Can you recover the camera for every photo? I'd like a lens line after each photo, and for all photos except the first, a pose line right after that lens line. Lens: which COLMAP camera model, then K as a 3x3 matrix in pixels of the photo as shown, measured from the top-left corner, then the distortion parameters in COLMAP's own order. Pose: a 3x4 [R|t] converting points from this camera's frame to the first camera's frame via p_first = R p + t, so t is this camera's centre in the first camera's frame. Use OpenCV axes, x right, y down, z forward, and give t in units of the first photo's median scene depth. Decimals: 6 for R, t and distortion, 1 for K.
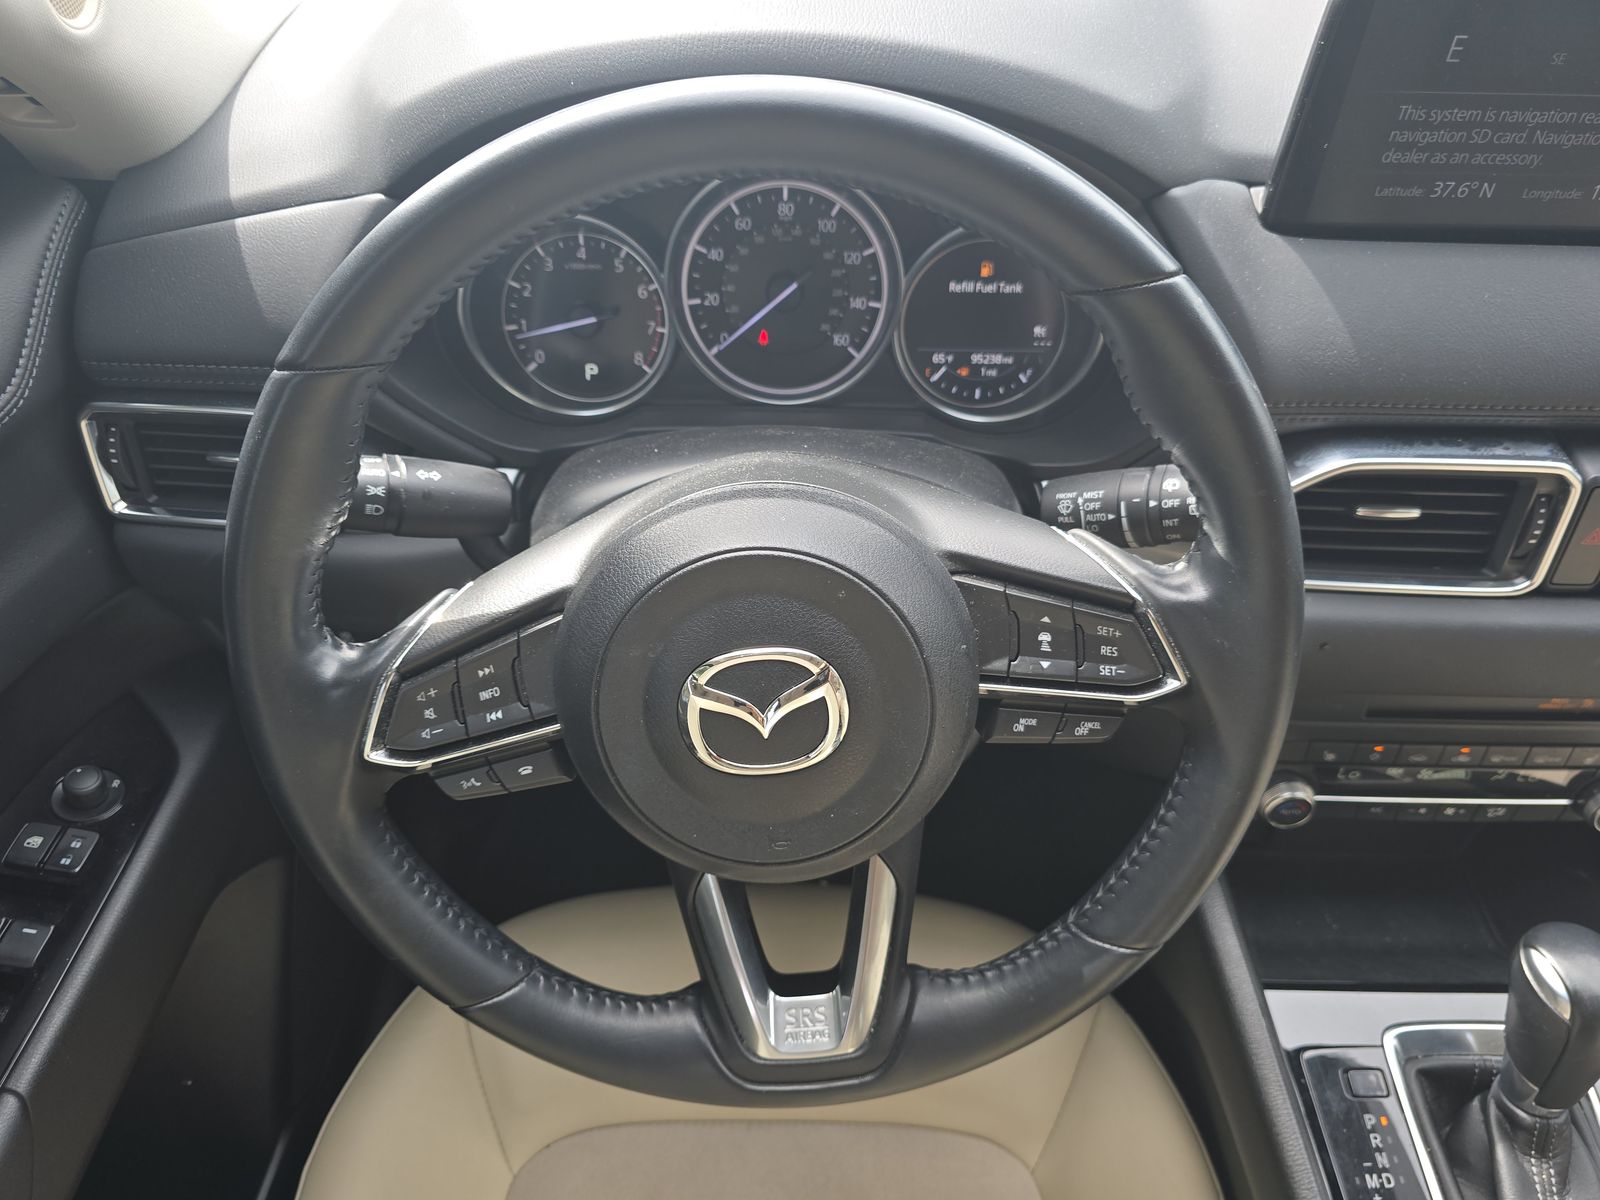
lens RADIAL K [[1081.9, 0, 800.0], [0, 1081.9, 600.0], [0, 0, 1]] dist [0.009980, -0.026299]
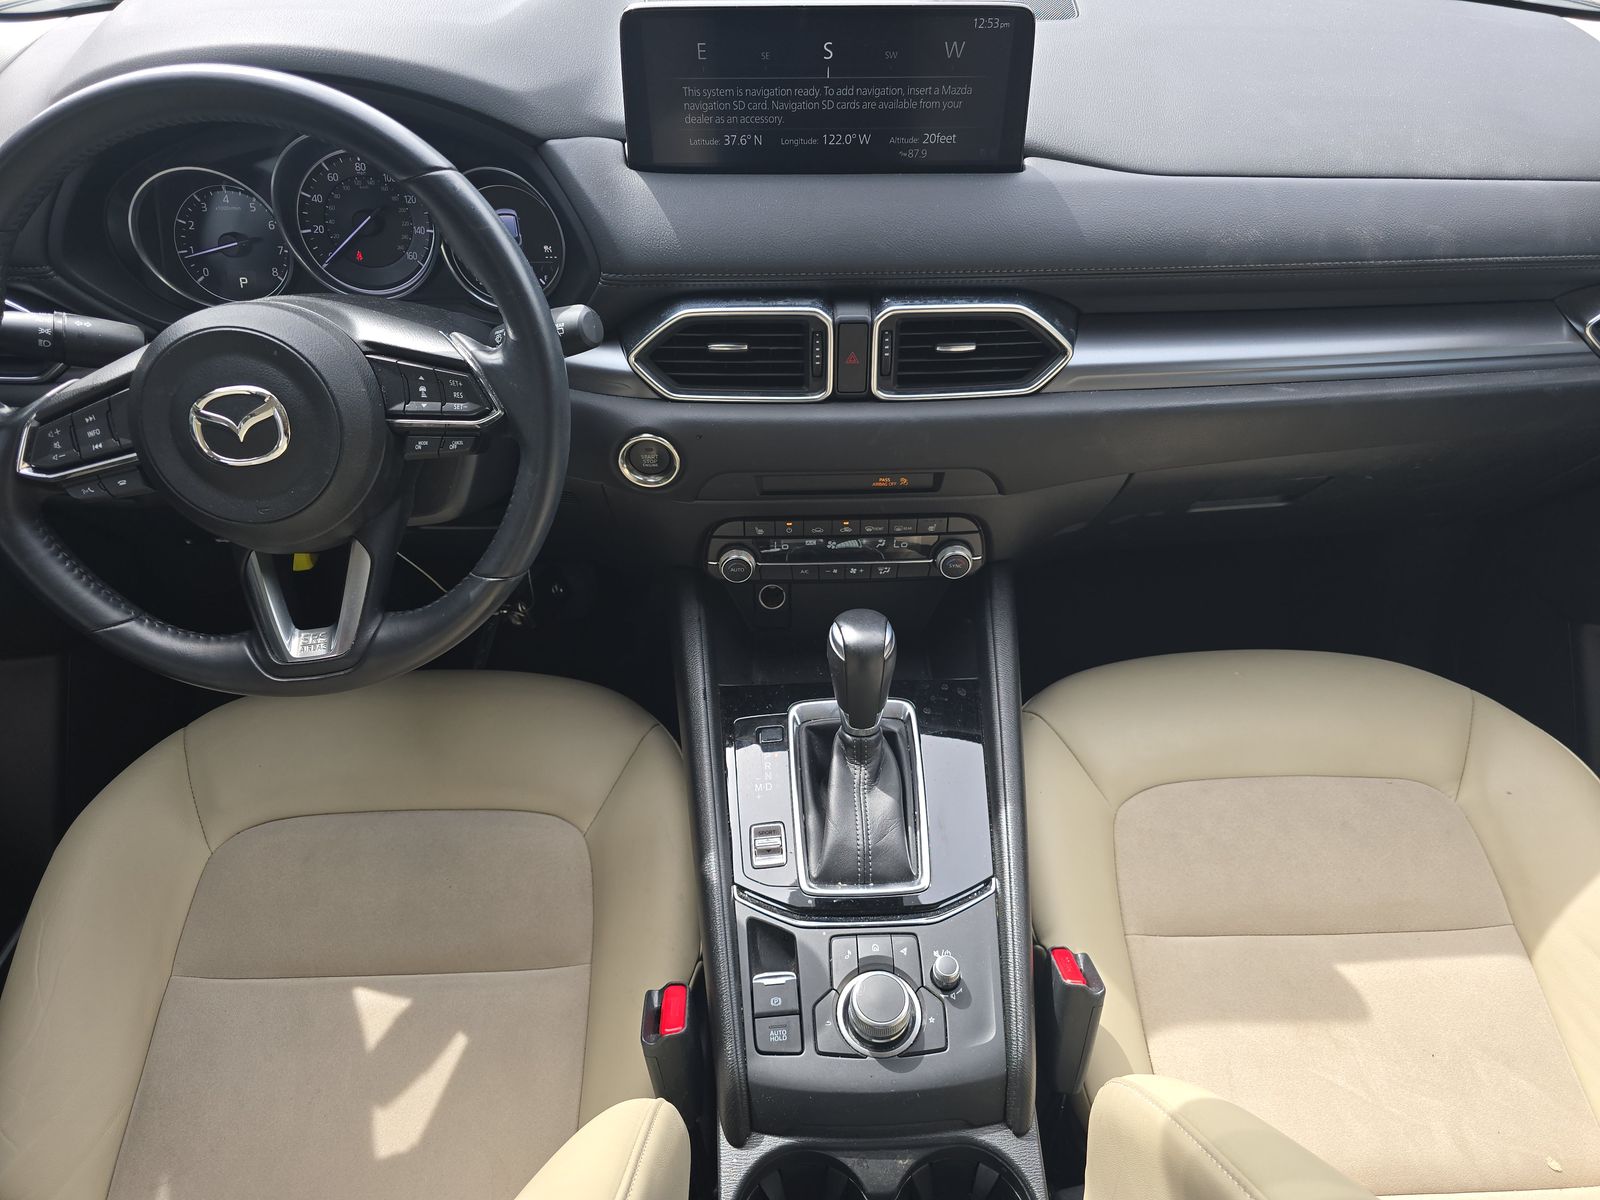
lens RADIAL K [[1049.9, 0, 806.3], [0, 1049.9, 610.8], [0, 0, 1]] dist [0.023381, -0.027464]
pose [[0.997968, -0.033984, 0.053899, 0.631754], [0.034870, 0.999270, -0.015593, 0.374563], [-0.053330, 0.017441, 0.998425, -0.605908]]
